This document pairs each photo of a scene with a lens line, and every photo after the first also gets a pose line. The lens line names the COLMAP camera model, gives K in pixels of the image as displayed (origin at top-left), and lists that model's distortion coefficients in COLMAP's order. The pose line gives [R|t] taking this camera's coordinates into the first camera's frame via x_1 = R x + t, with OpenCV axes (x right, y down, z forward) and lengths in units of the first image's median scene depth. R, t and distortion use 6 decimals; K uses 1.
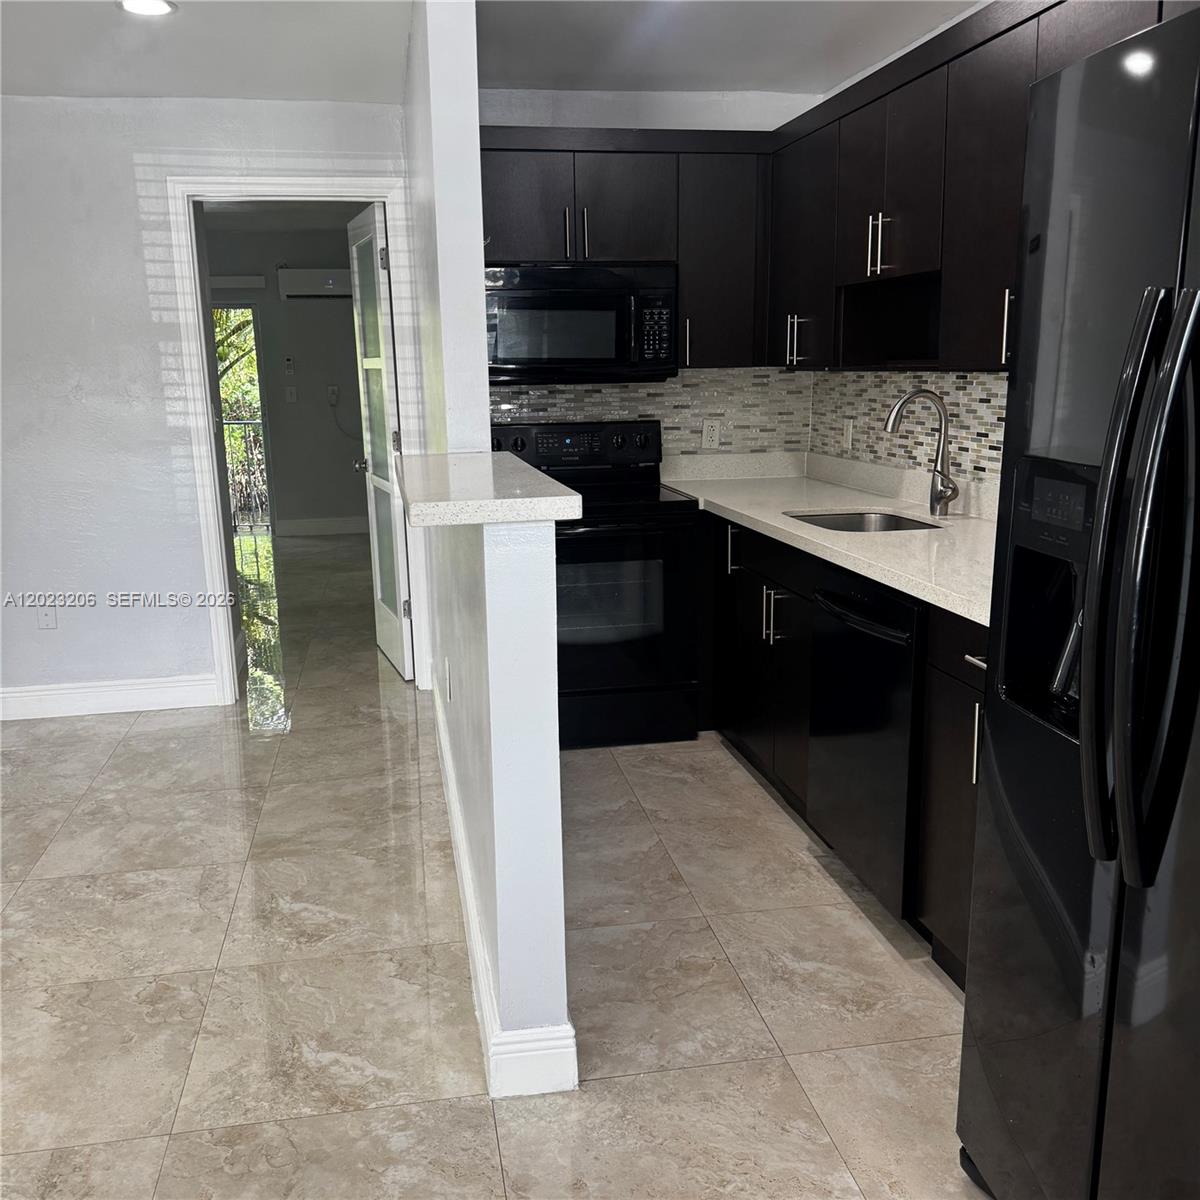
lens RADIAL K [[1113.8, 0, 589.5], [0, 1113.8, 606.5], [0, 0, 1]] dist [0.173783, -0.382815]
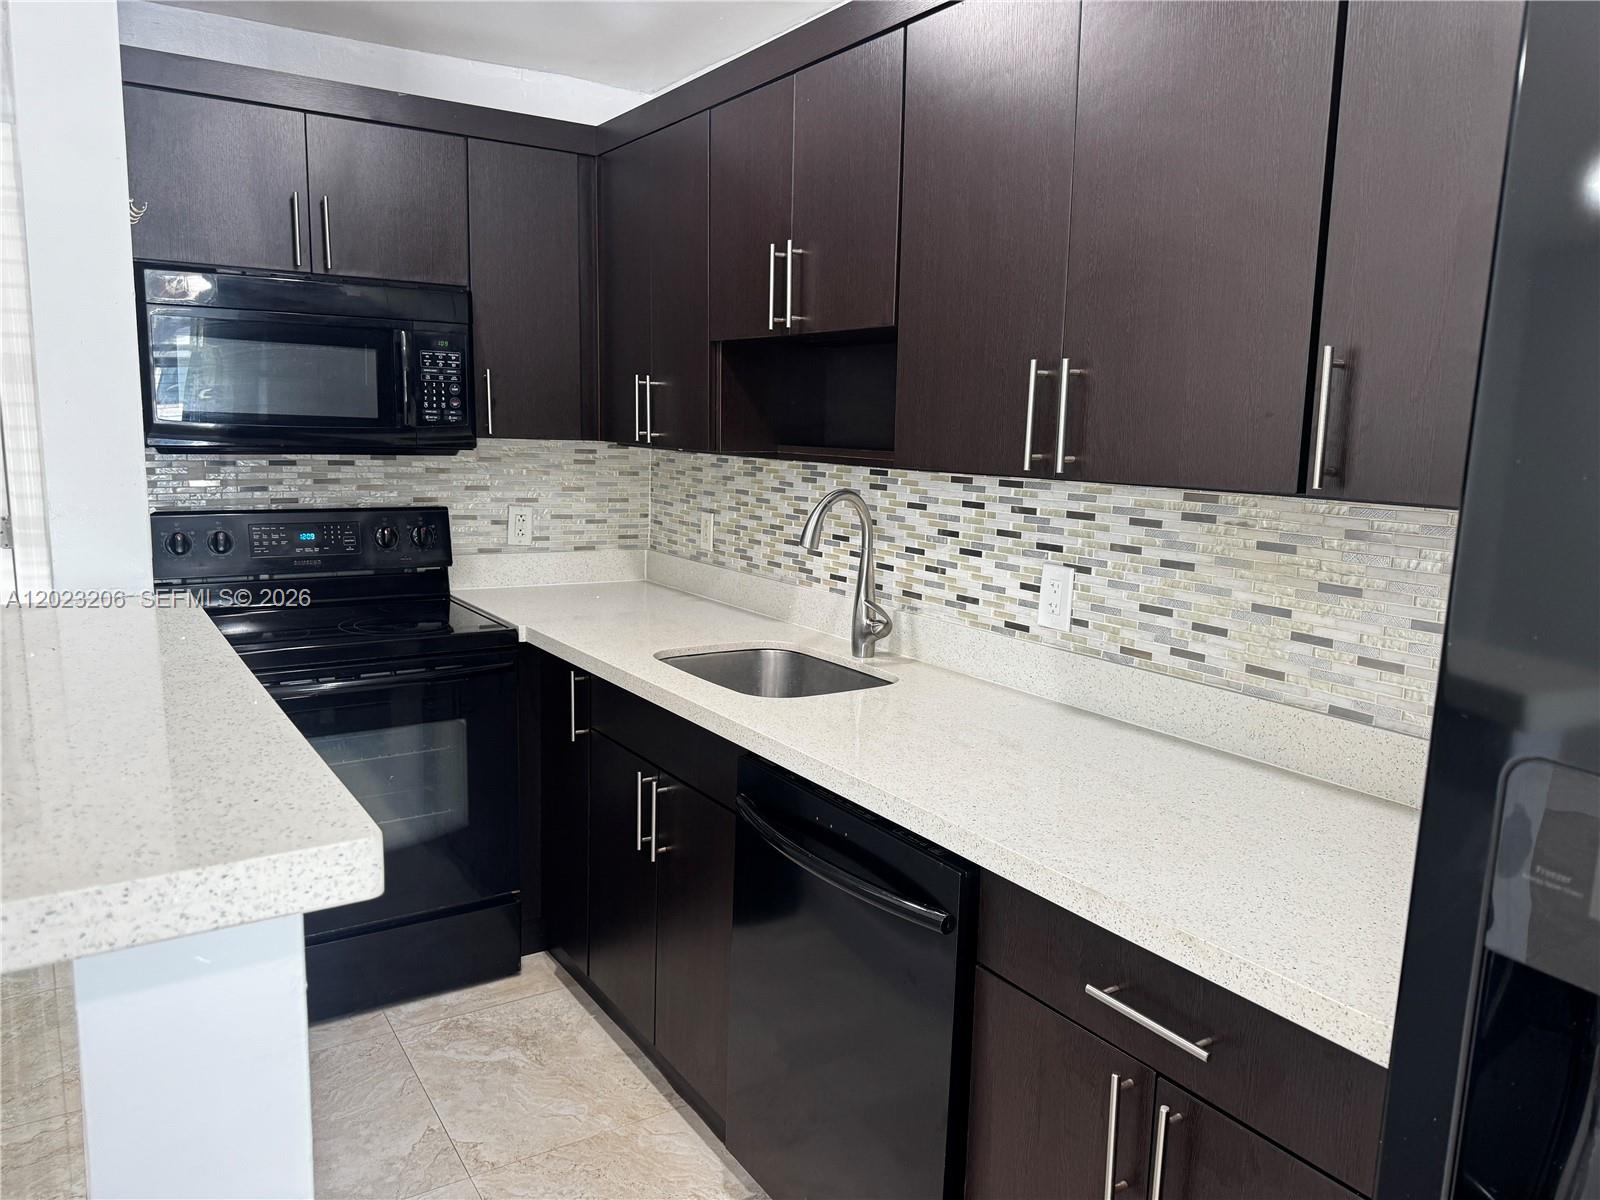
lens RADIAL K [[1116.4, 0, 797.3], [0, 1116.4, 604.5], [0, 0, 1]] dist [0.159962, -0.332725]
pose [[0.922148, -0.021113, 0.386260, -0.011218], [0.040325, 0.998316, -0.041701, -0.072431], [-0.384729, 0.054031, 0.921447, 0.285314]]
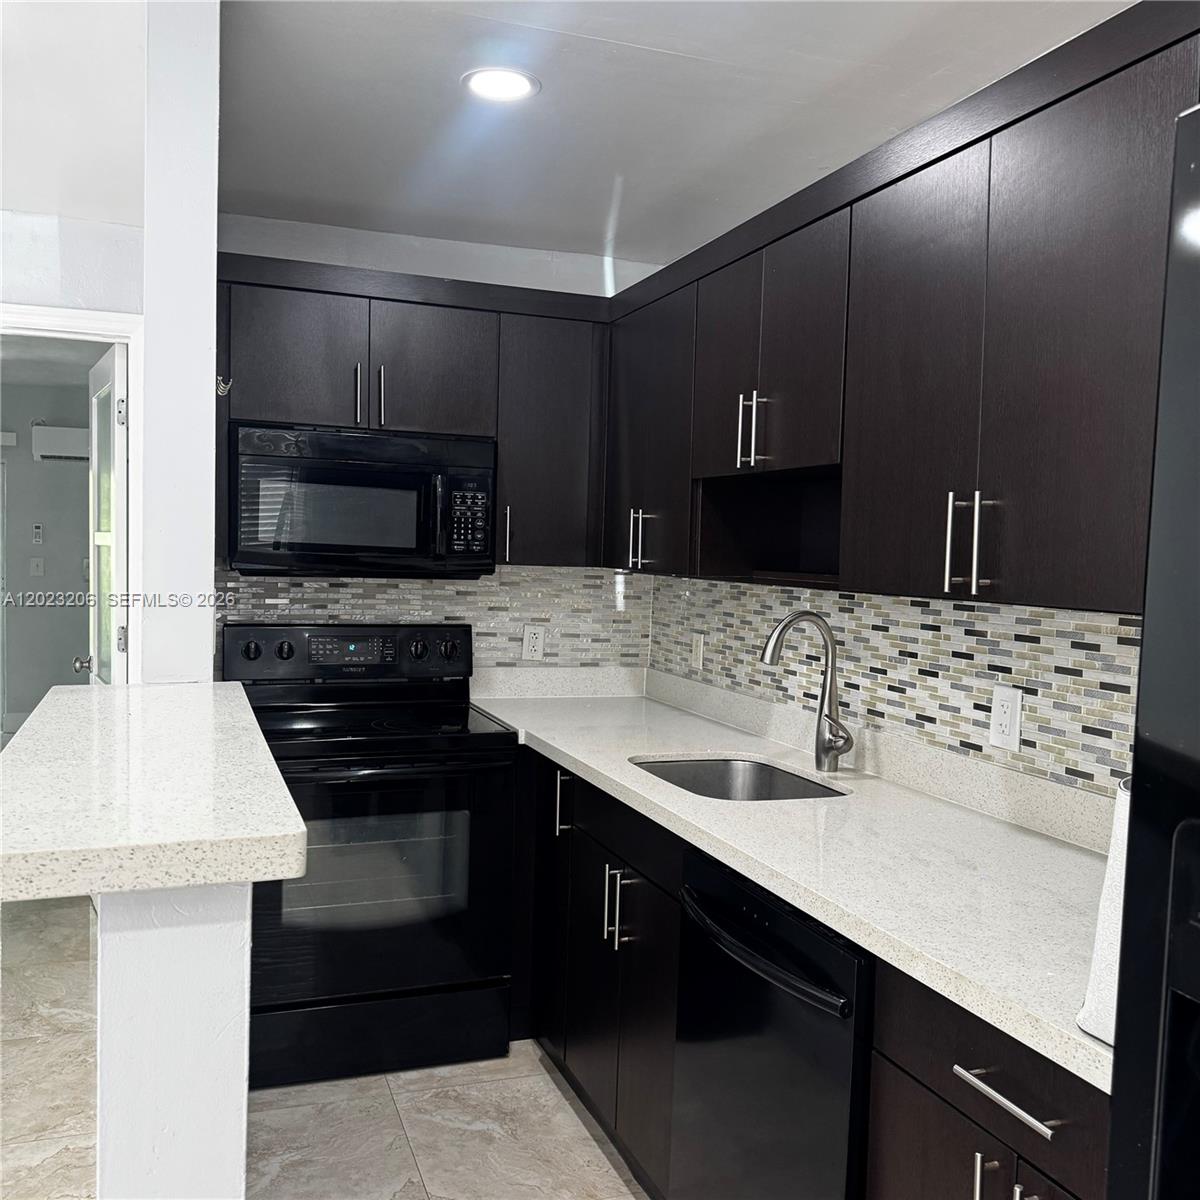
lens RADIAL K [[1113.8, 0, 589.5], [0, 1113.8, 606.5], [0, 0, 1]] dist [0.173783, -0.382815]
pose [[0.985557, 0.037173, 0.165216, 0.014809], [-0.010507, 0.987153, -0.159429, -0.056633], [-0.169020, 0.155391, 0.973286, 0.218801]]
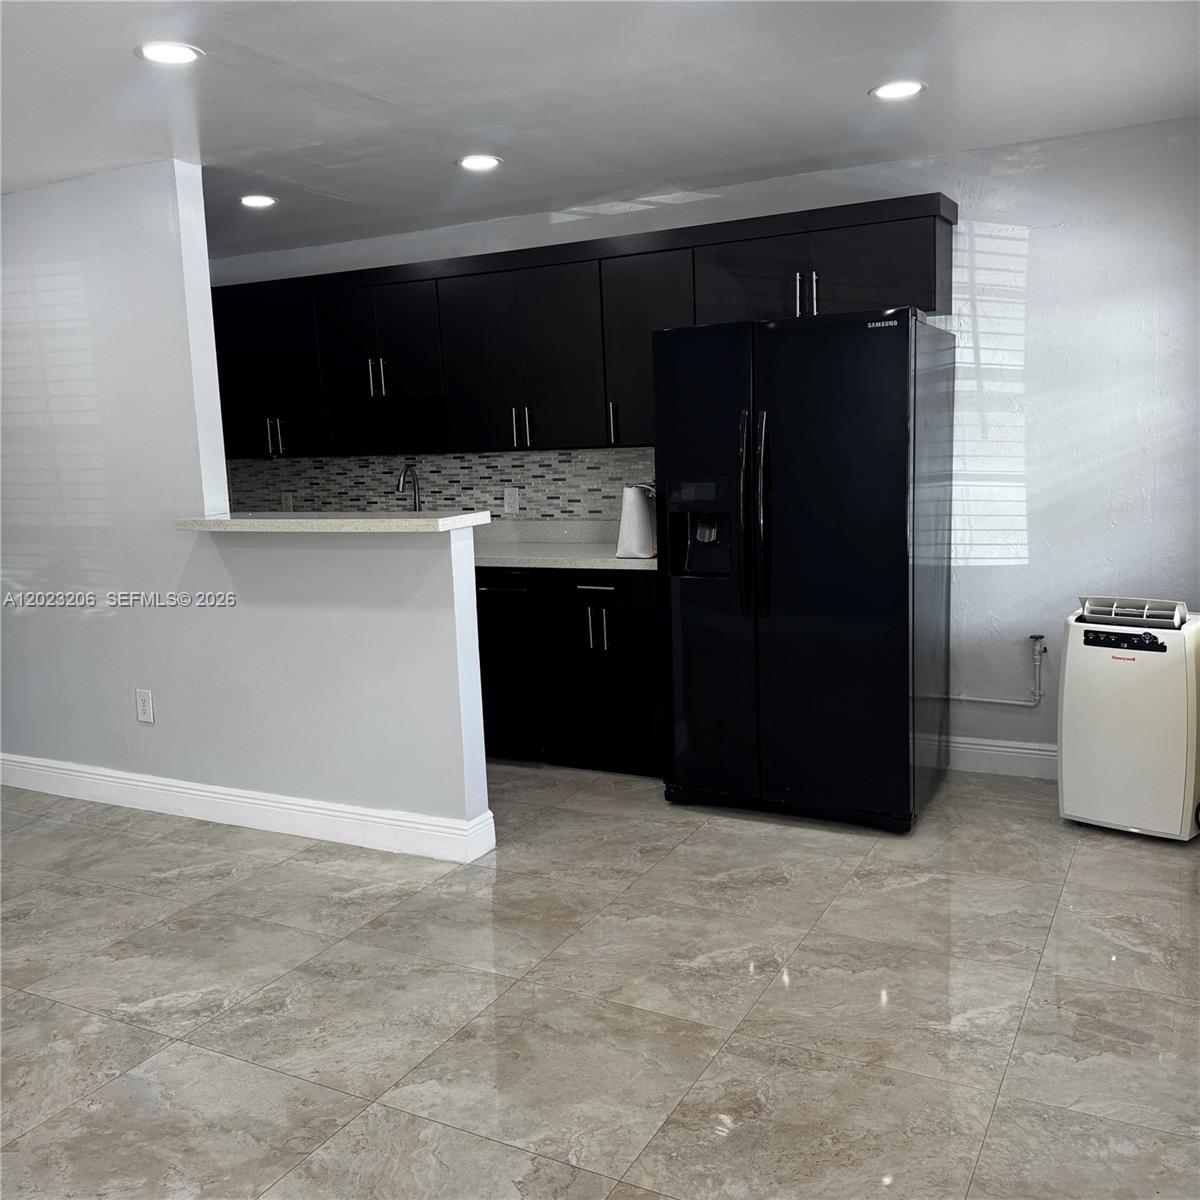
lens RADIAL K [[1113.8, 0, 589.5], [0, 1113.8, 606.5], [0, 0, 1]] dist [0.173783, -0.382815]
pose [[0.617488, -0.124458, 0.776672, -0.667643], [0.194149, 0.980968, 0.002839, 0.042836], [-0.762243, 0.149037, 0.629899, -0.147849]]
